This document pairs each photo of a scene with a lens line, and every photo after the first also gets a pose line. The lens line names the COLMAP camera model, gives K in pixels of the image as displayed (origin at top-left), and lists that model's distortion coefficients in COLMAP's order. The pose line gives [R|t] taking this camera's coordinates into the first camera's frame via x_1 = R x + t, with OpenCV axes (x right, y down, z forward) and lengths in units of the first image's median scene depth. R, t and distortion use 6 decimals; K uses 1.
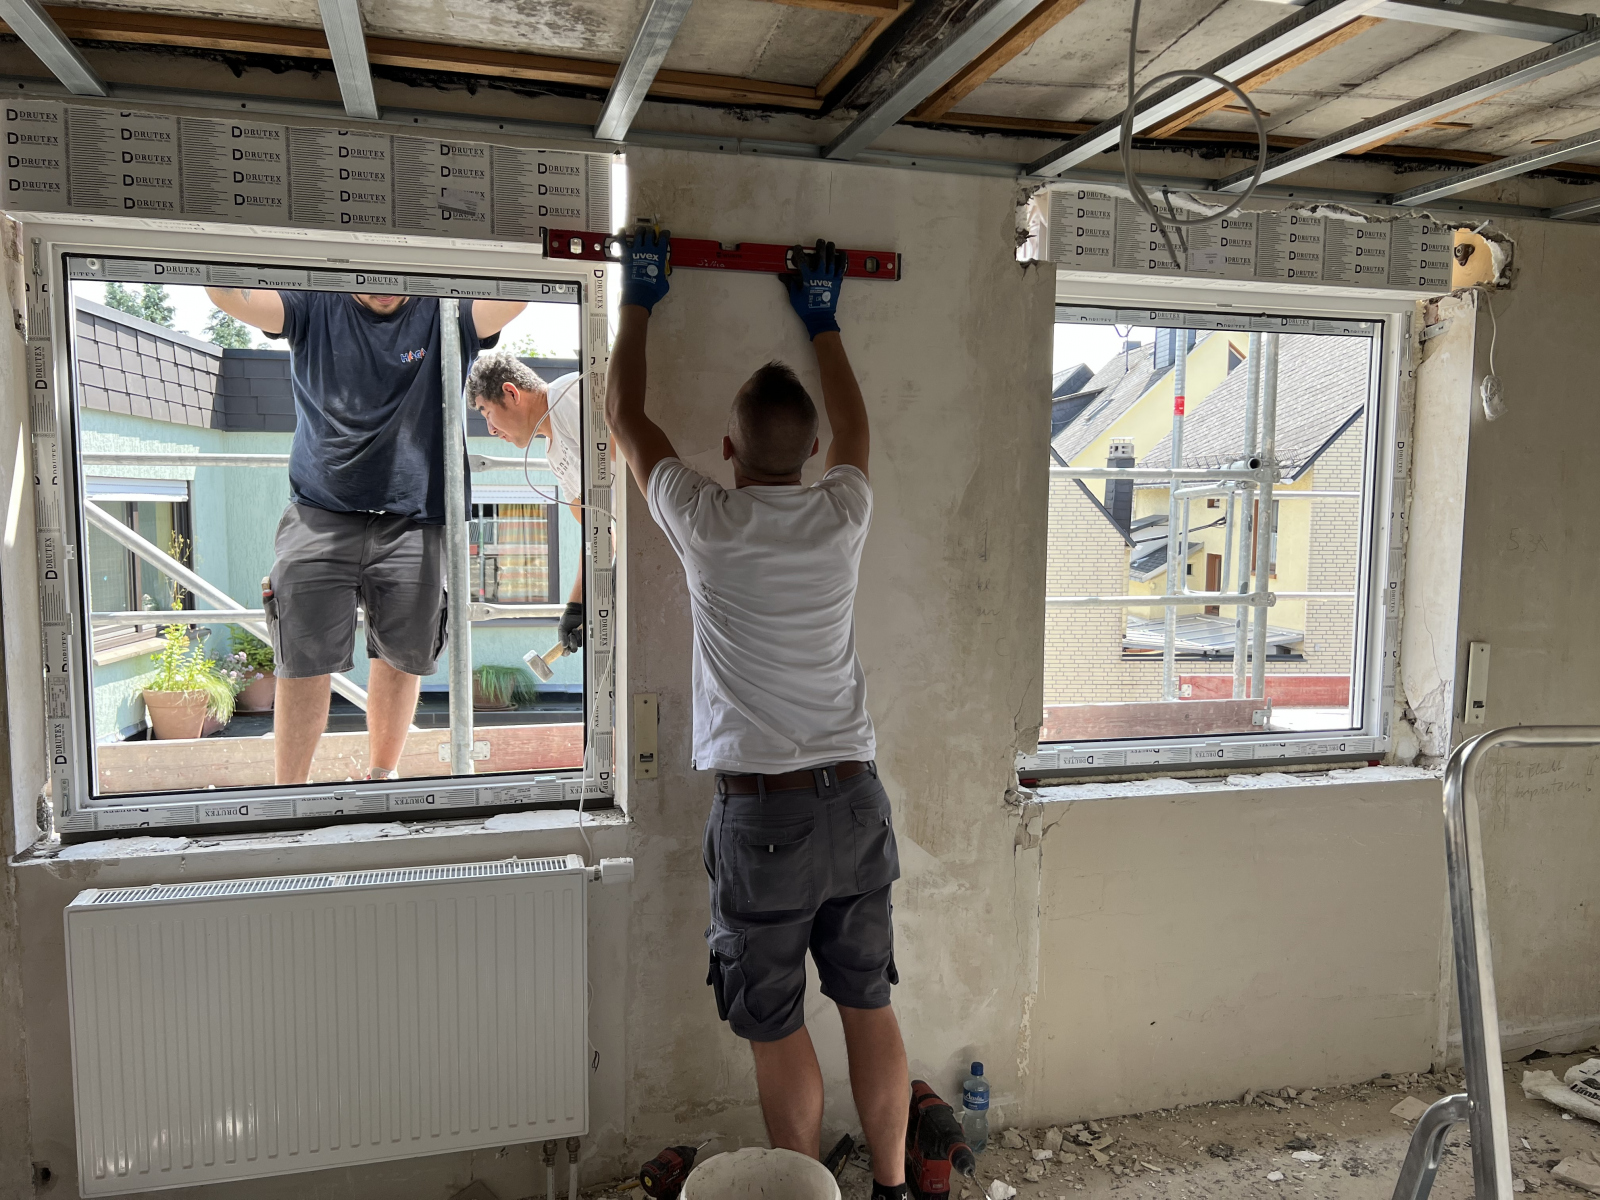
lens RADIAL K [[1212.9, 0, 796.7], [0, 1212.9, 604.4], [0, 0, 1]] dist [0.056752, -0.065057]
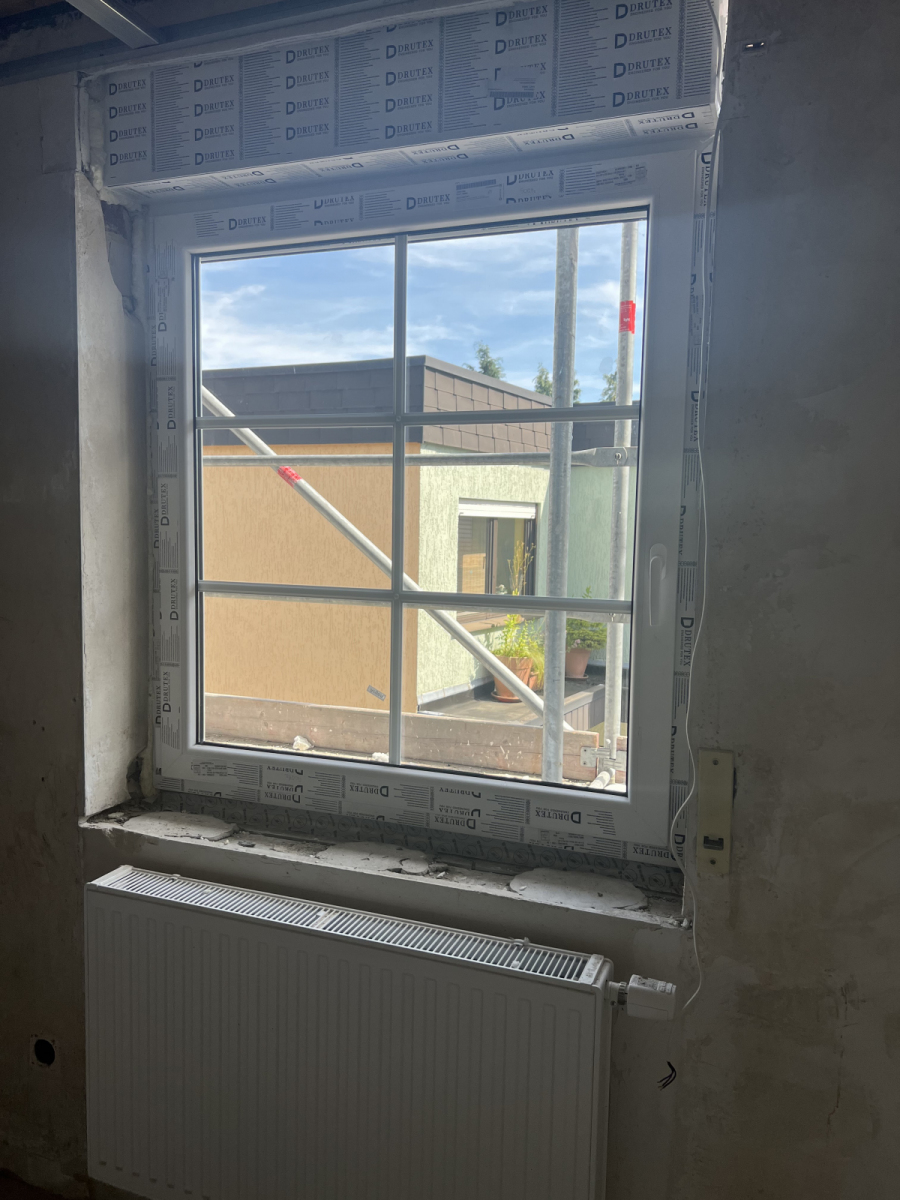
lens RADIAL K [[909.7, 0, 451.7], [0, 909.7, 603.5], [0, 0, 1]] dist [0.056752, -0.065057]
pose [[0.818345, 0.064754, -0.571067, 0.043525], [-0.065951, 0.997649, 0.018616, -0.008924], [0.570930, 0.022428, 0.820692, 0.497436]]
